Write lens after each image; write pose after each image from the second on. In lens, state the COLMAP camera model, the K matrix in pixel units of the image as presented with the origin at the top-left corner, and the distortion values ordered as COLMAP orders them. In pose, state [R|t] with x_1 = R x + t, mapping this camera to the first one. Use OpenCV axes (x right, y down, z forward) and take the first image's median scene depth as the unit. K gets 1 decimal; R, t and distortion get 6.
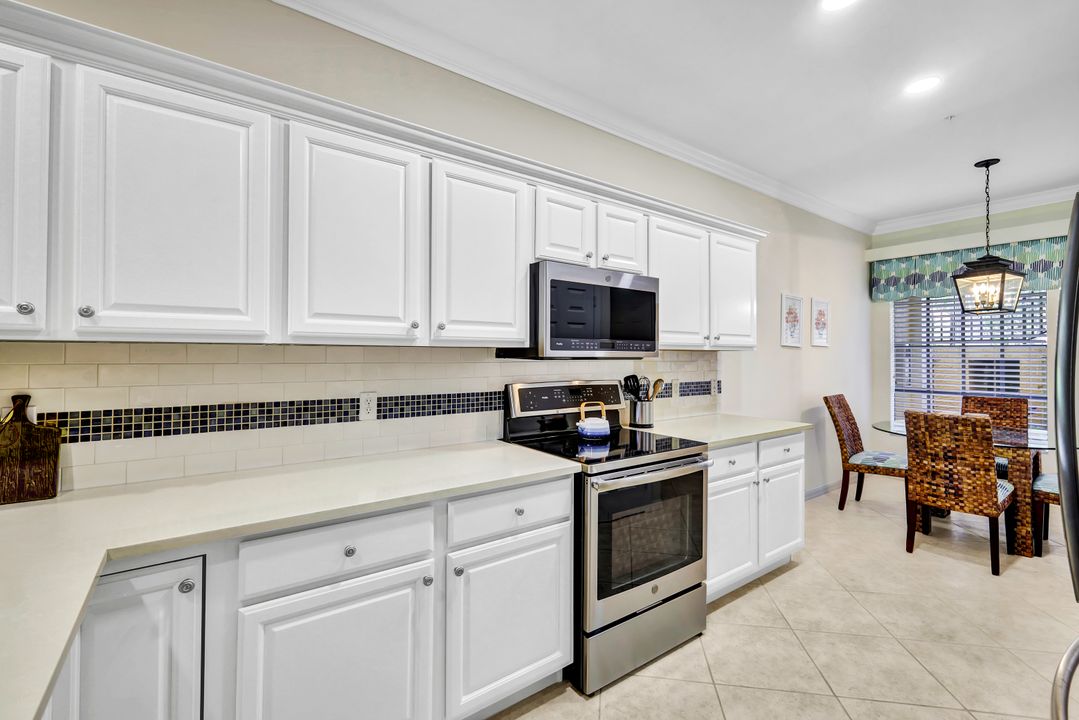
lens RADIAL K [[470.9, 0, 544.4], [0, 470.9, 349.4], [0, 0, 1]] dist [0.003328, -0.000442]
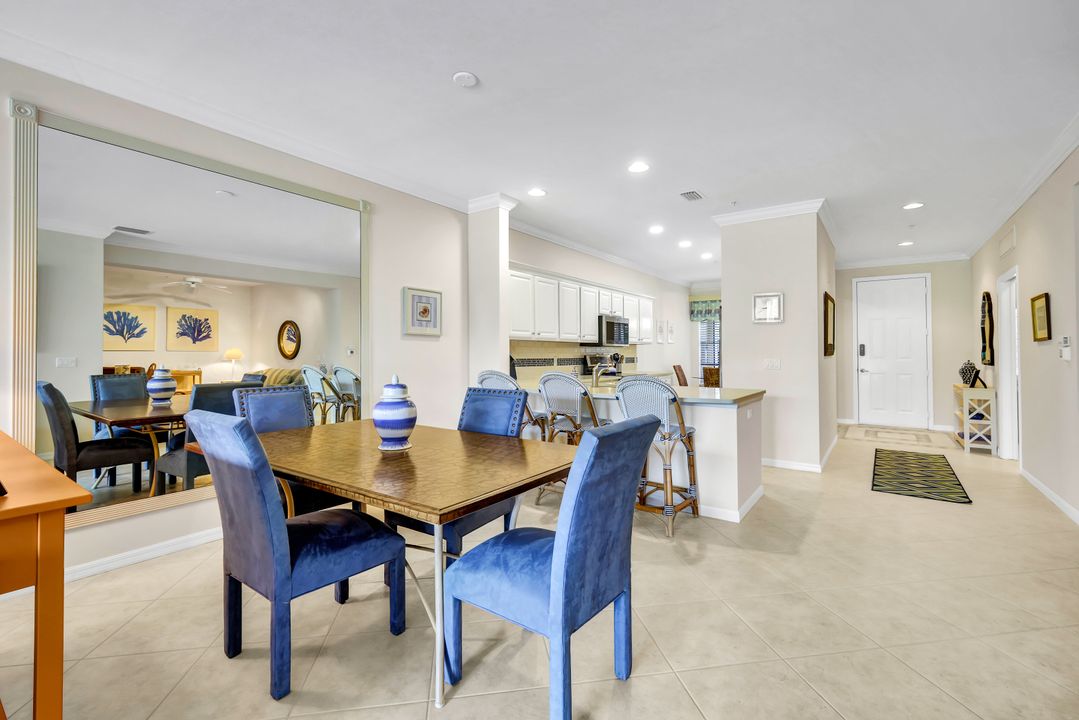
lens RADIAL K [[470.9, 0, 544.4], [0, 470.9, 349.4], [0, 0, 1]] dist [0.003328, -0.000442]
pose [[0.953235, -0.004683, 0.302193, -1.181391], [0.003731, 0.999986, 0.003727, 0.025099], [-0.302207, -0.002426, 0.953239, -1.679284]]
